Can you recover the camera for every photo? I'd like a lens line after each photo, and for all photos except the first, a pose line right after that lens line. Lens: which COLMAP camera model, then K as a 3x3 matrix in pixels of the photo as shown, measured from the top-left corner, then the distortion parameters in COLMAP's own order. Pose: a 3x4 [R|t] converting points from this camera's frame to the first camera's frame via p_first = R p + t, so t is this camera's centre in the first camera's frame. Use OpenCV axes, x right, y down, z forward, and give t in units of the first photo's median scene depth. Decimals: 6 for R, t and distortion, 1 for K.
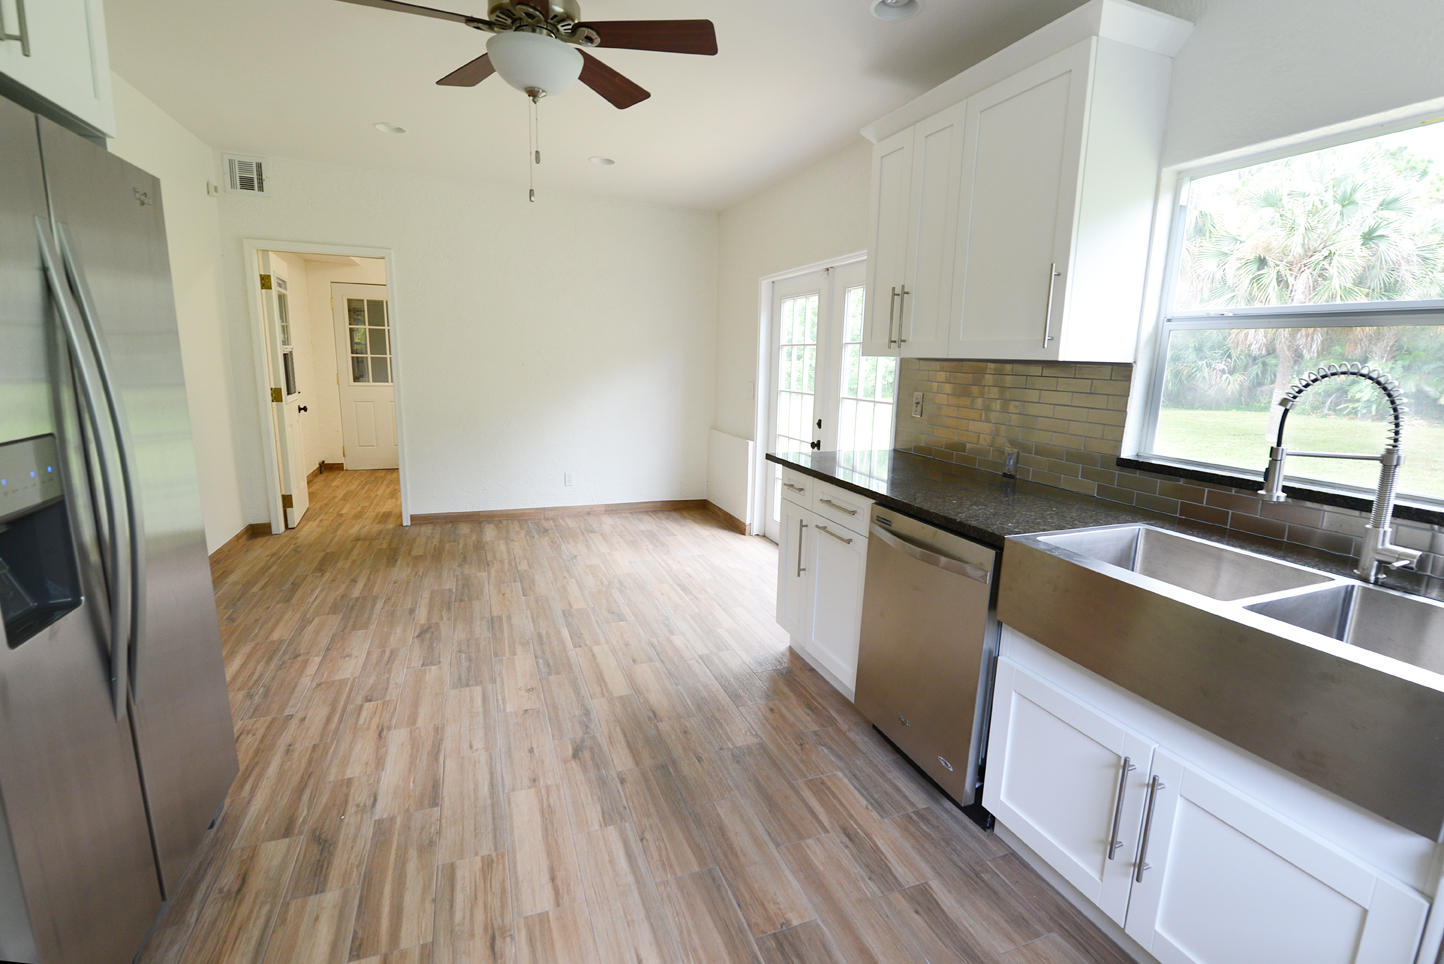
lens RADIAL K [[664.5, 0, 745.3], [0, 664.5, 481.4], [0, 0, 1]] dist [-0.014172, -0.003136]
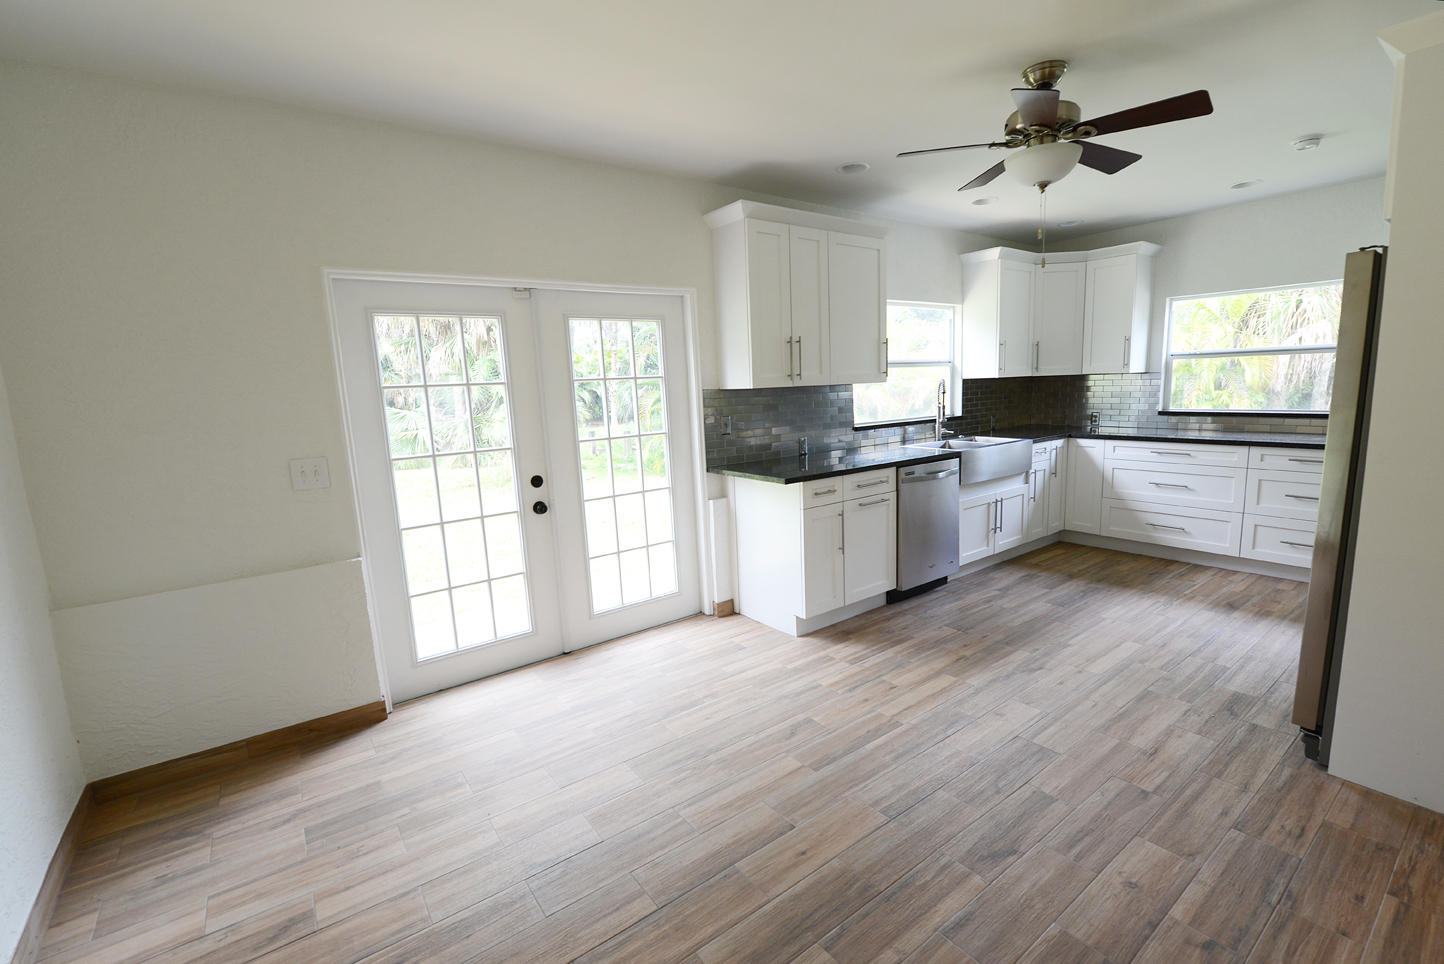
lens RADIAL K [[635.6, 0, 751.6], [0, 635.6, 484.6], [0, 0, 1]] dist [-0.015792, -0.002674]
pose [[-0.270819, -0.171383, 0.947251, -1.009320], [0.205232, 0.951120, 0.230759, -0.305760], [-0.940498, 0.256900, -0.222408, 1.382688]]
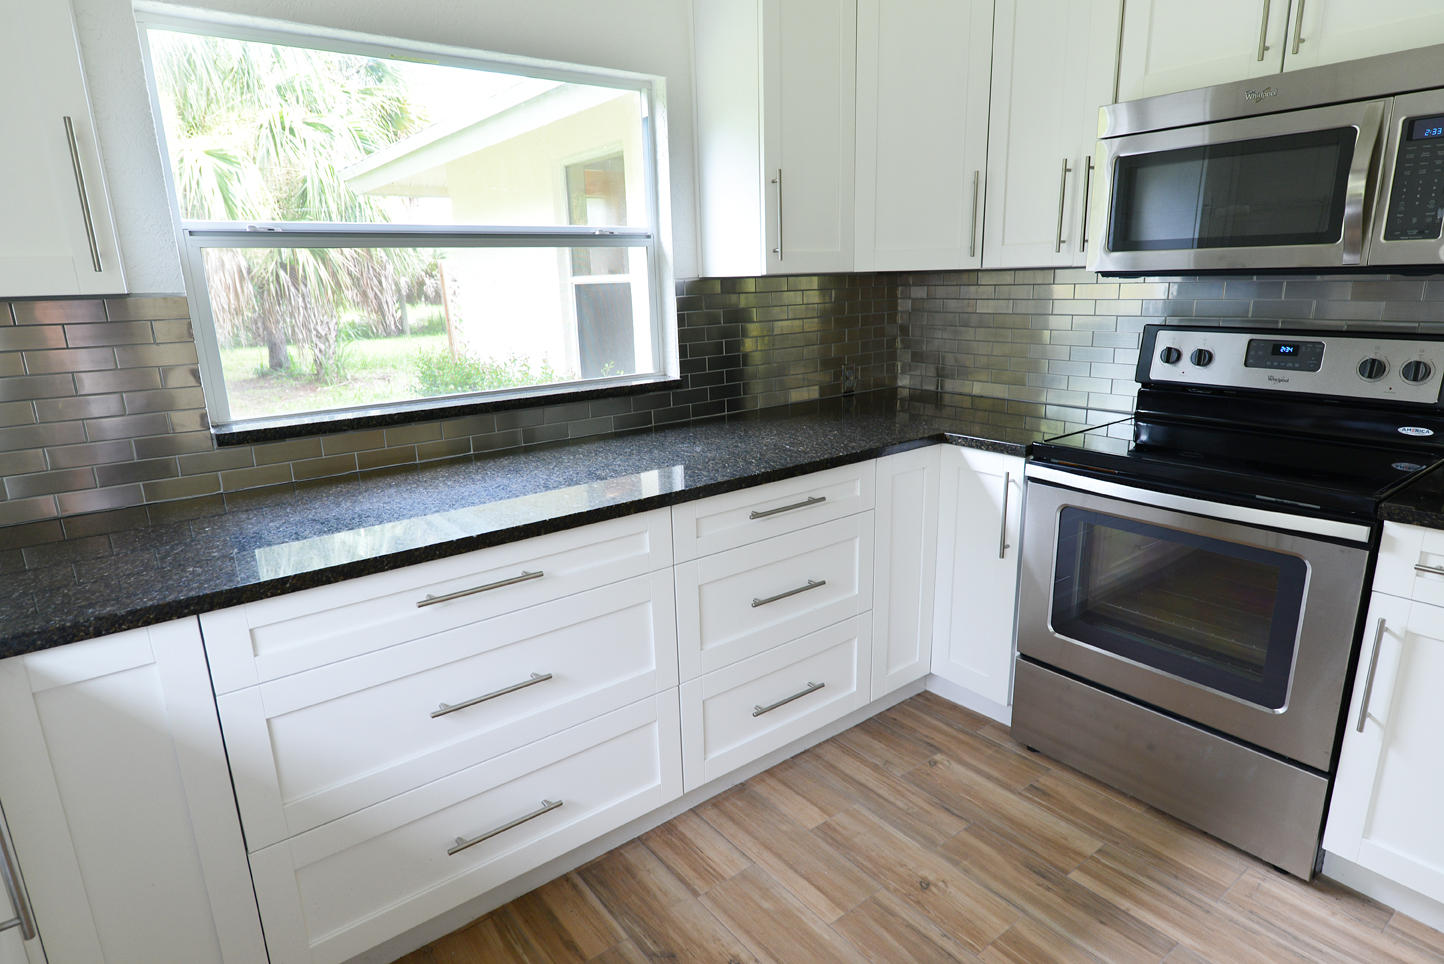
lens RADIAL K [[798.5, 0, 712.2], [0, 798.5, 485.9], [0, 0, 1]] dist [0.002806, 0.000221]
pose [[-0.968828, 0.070242, -0.237568, 0.170813], [-0.037972, 0.905523, 0.422594, -0.104906], [0.244807, 0.418442, -0.874629, 0.522845]]
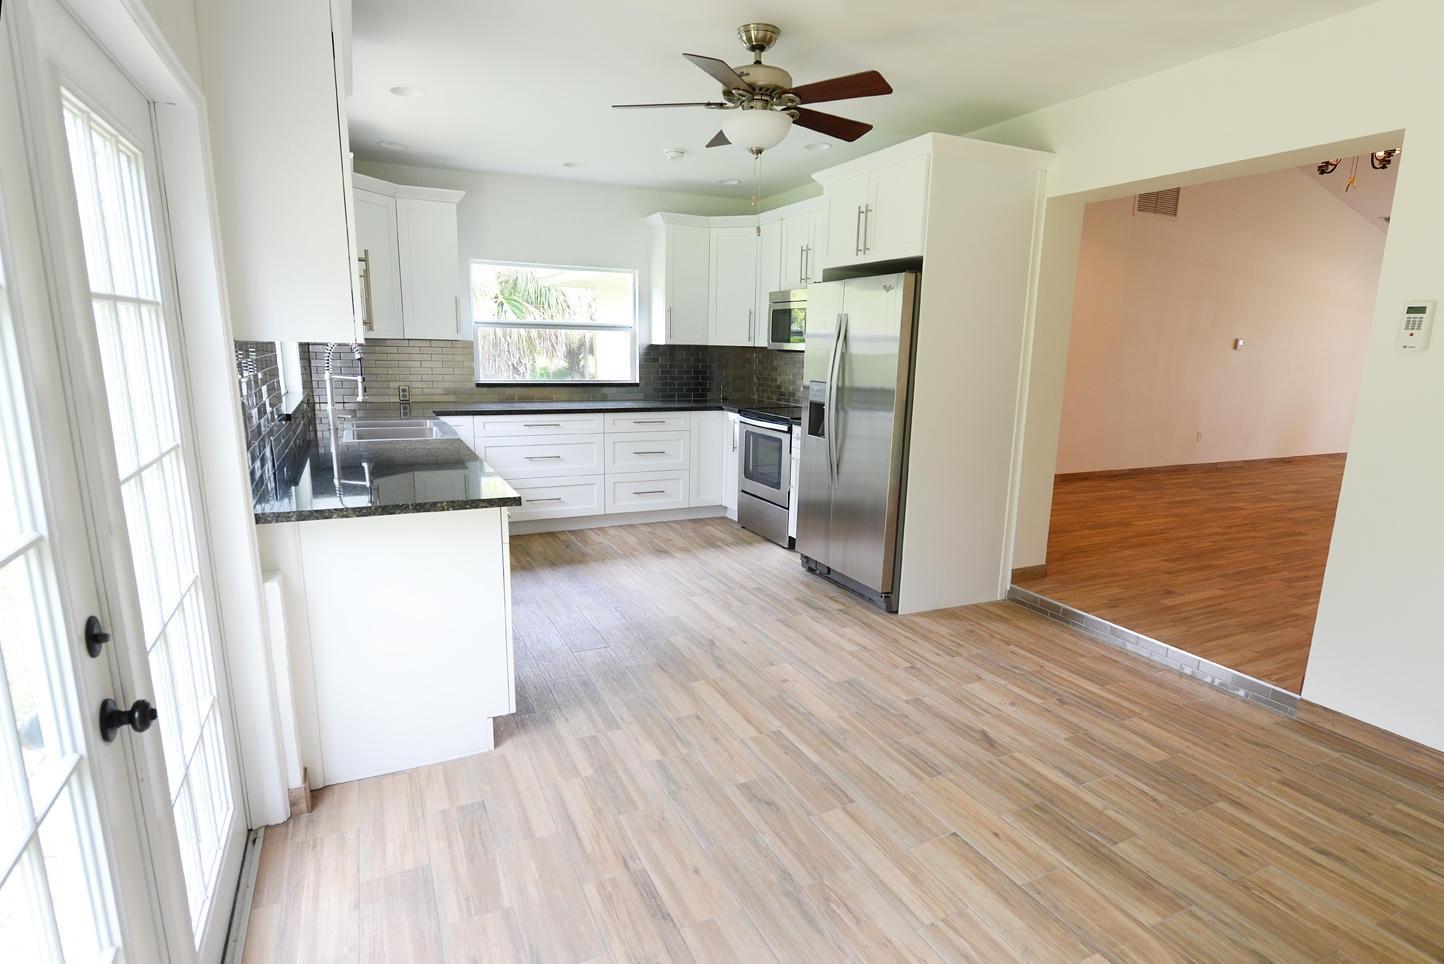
lens RADIAL K [[758.2, 0, 738.4], [0, 758.2, 508.8], [0, 0, 1]] dist [-0.005699, -0.000996]
pose [[-0.996028, -0.036220, -0.081337, -0.134197], [-0.065026, 0.919937, 0.386636, -0.363973], [0.060821, 0.390389, -0.918639, 1.844860]]
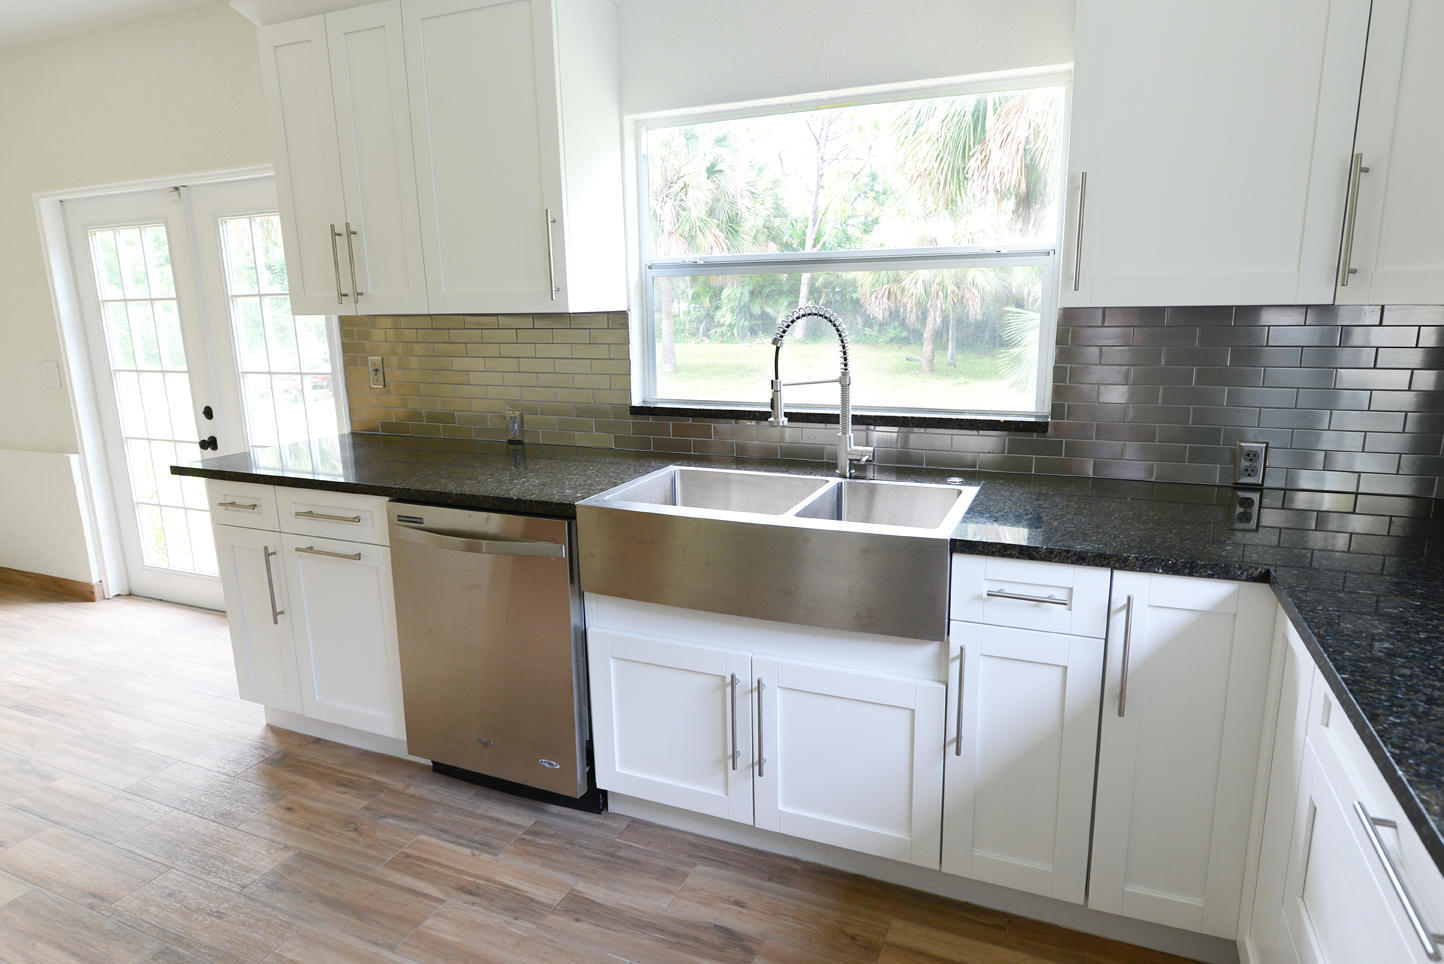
lens RADIAL K [[836.6, 0, 741.1], [0, 836.6, 478.2], [0, 0, 1]] dist [-0.003875, -0.001568]
pose [[0.709526, -0.183936, 0.680250, -0.148262], [0.163944, 0.981932, 0.094510, -0.015974], [-0.685343, 0.044466, 0.726862, -0.020326]]
